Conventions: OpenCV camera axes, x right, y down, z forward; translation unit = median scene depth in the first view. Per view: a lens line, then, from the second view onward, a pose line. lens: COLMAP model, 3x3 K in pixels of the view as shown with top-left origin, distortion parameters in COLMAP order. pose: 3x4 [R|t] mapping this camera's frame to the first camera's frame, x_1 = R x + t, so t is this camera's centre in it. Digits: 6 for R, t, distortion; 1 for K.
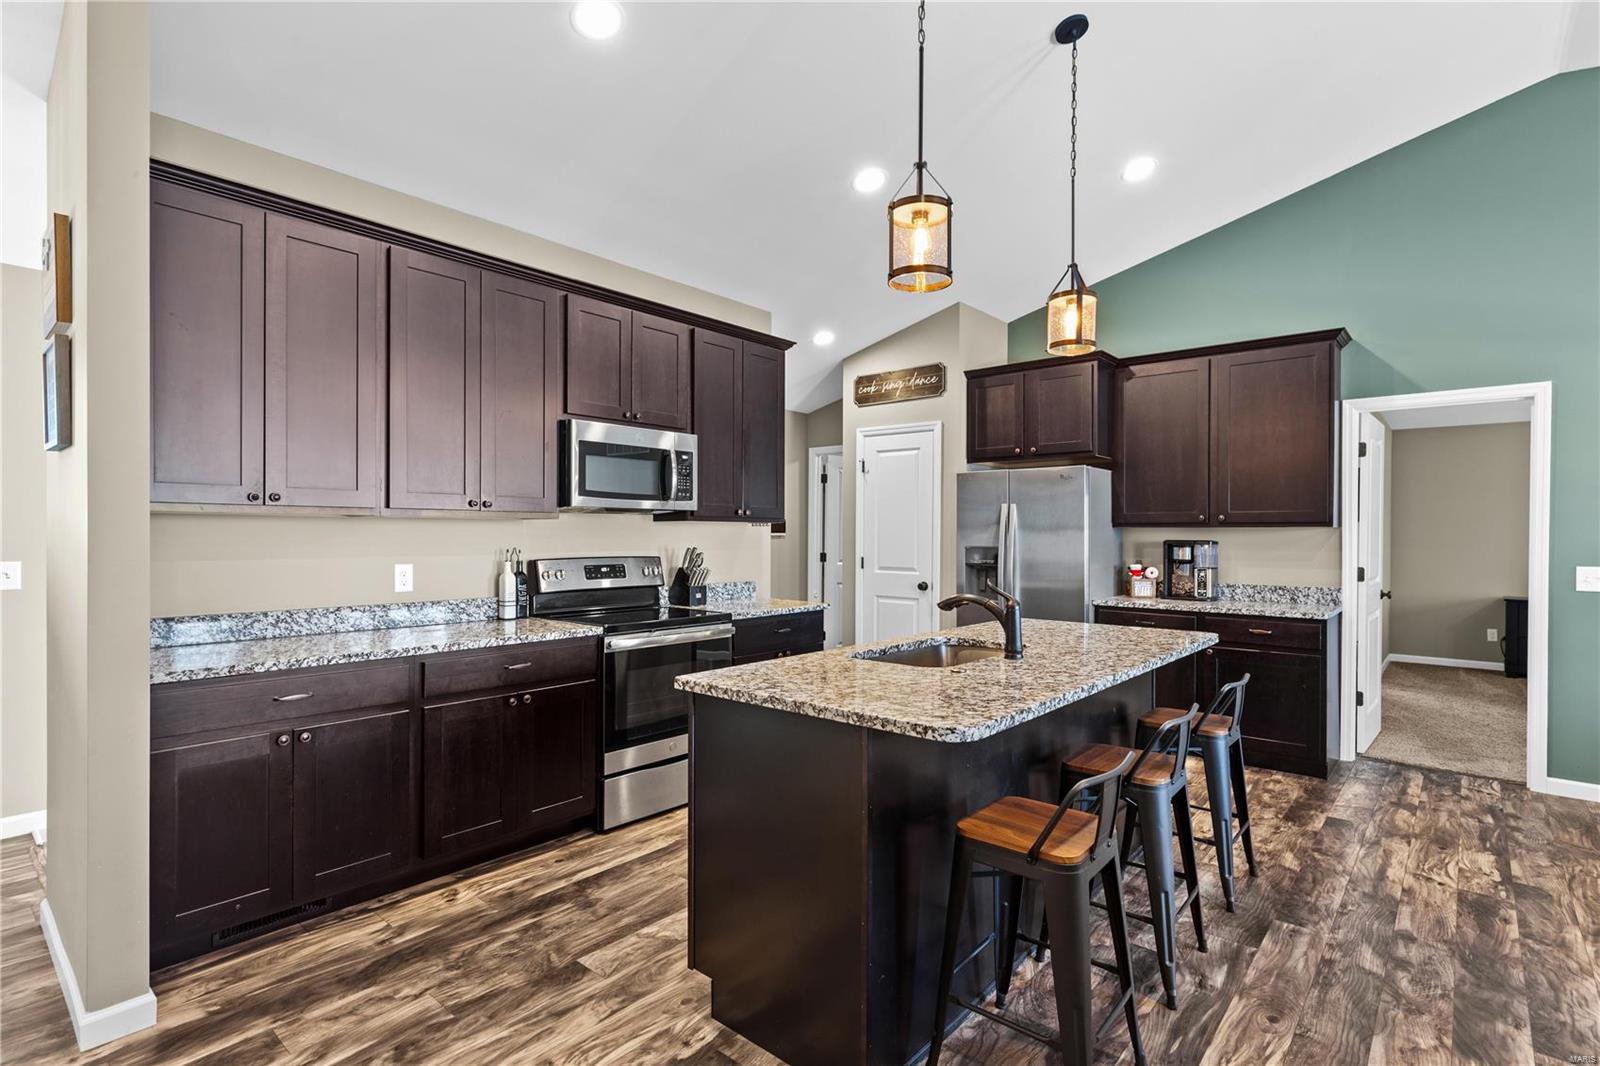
lens RADIAL K [[769.9, 0, 809.1], [0, 769.9, 536.1], [0, 0, 1]] dist [0.002009, -0.000057]
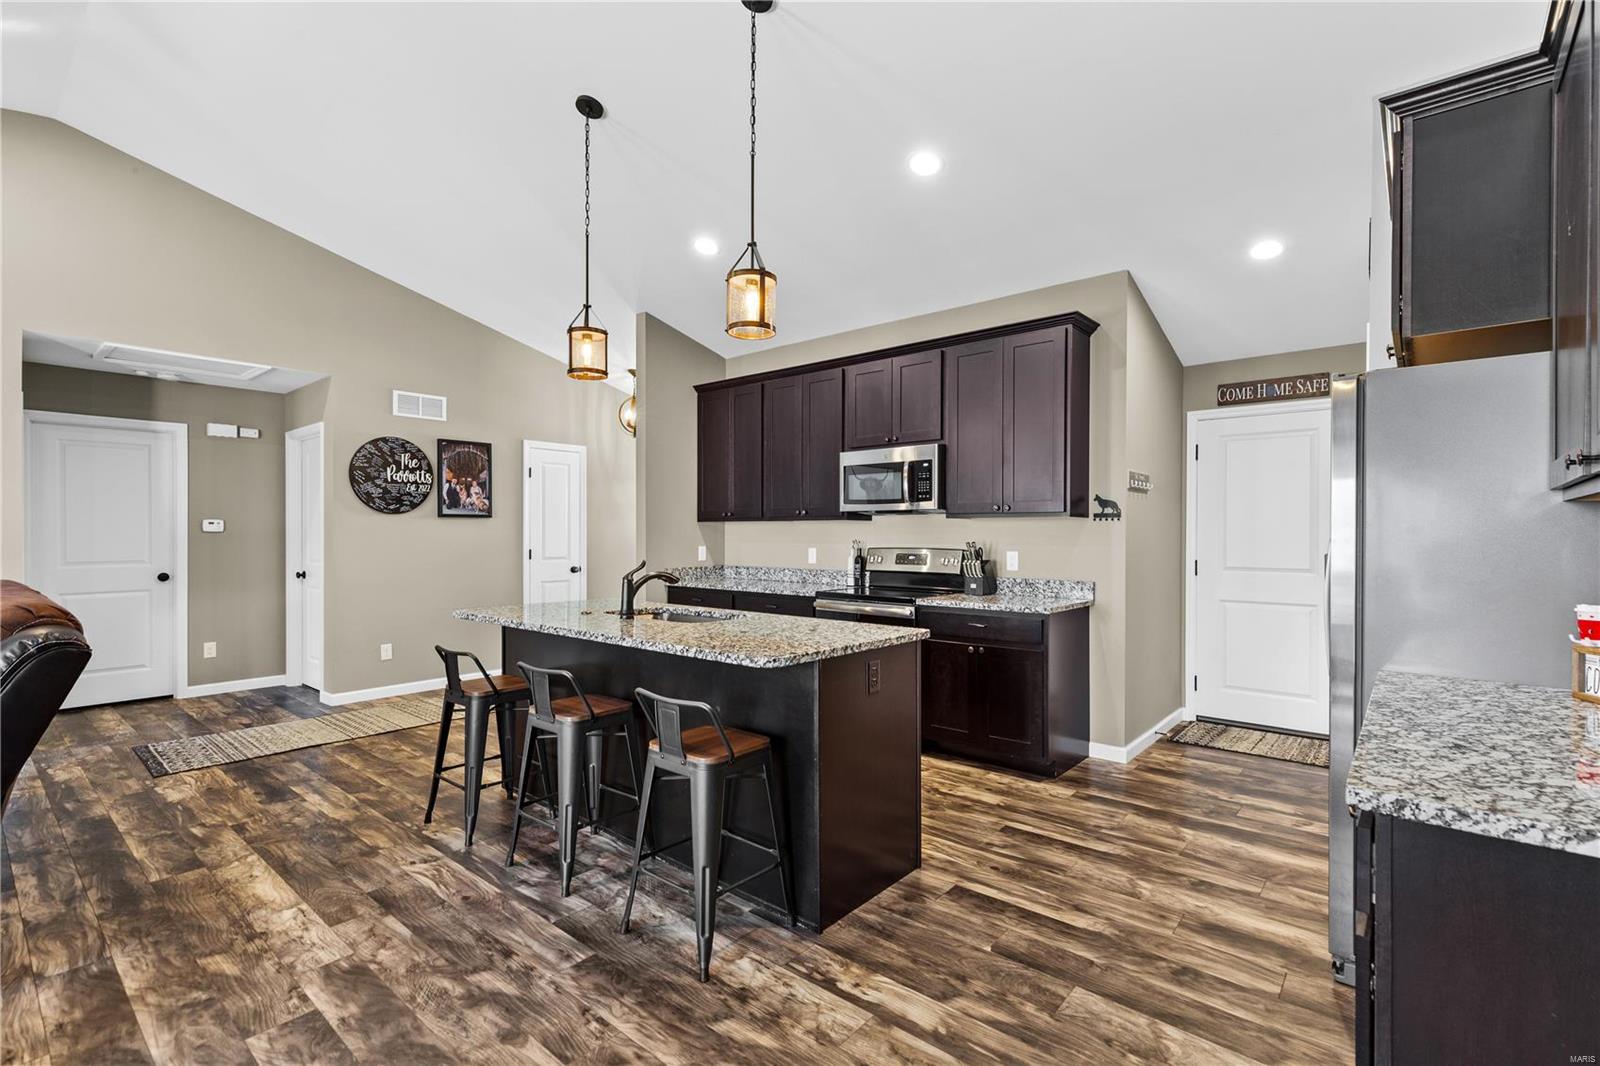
lens RADIAL K [[722.8, 0, 808.1], [0, 722.8, 534.3], [0, 0, 1]] dist [0.006839, 0.000310]
pose [[0.009905, -0.004412, -0.999941, 0.959730], [-0.003644, 0.999983, -0.004448, 0.010152], [0.999944, 0.003688, 0.009889, 0.819377]]
